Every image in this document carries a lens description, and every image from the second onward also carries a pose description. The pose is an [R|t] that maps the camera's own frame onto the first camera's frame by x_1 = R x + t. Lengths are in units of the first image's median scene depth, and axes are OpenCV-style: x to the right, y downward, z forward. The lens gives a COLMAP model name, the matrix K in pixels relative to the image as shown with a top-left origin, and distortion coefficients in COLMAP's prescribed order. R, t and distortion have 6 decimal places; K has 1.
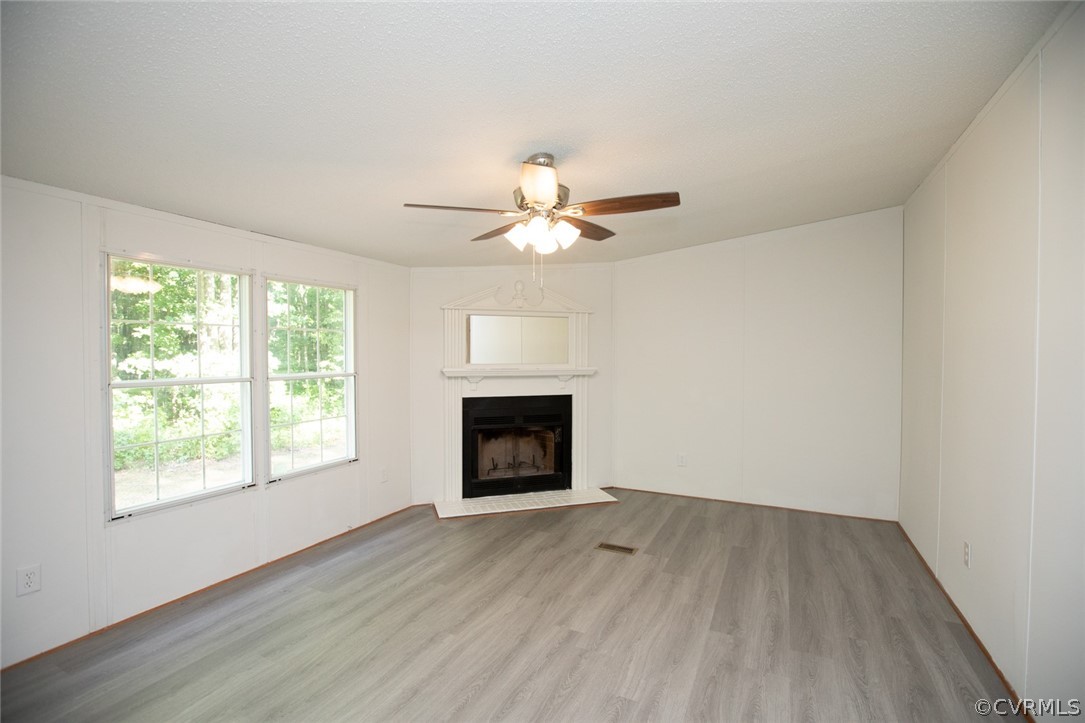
lens RADIAL K [[494.8, 0, 537.6], [0, 494.8, 360.2], [0, 0, 1]] dist [-0.062187, 0.024723]
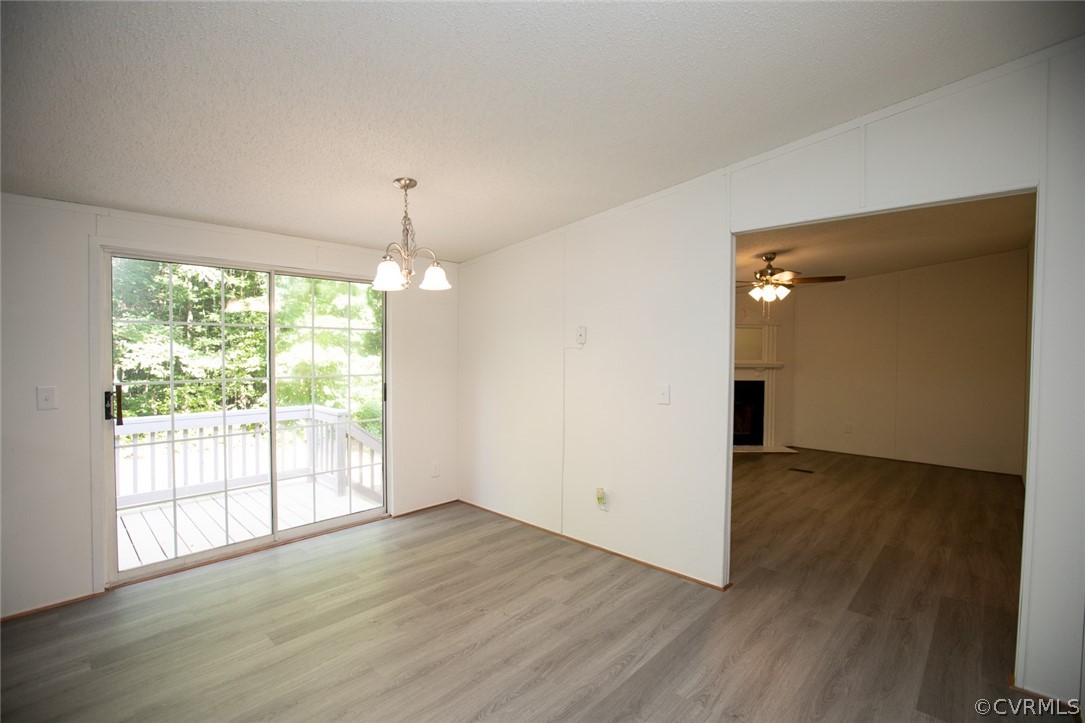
lens RADIAL K [[494.8, 0, 537.6], [0, 494.8, 360.2], [0, 0, 1]] dist [-0.062187, 0.024723]
pose [[0.957763, 0.008666, -0.287429, -0.252932], [-0.009675, 0.999951, -0.002089, 0.027830], [0.287397, 0.004782, 0.957800, -0.932897]]
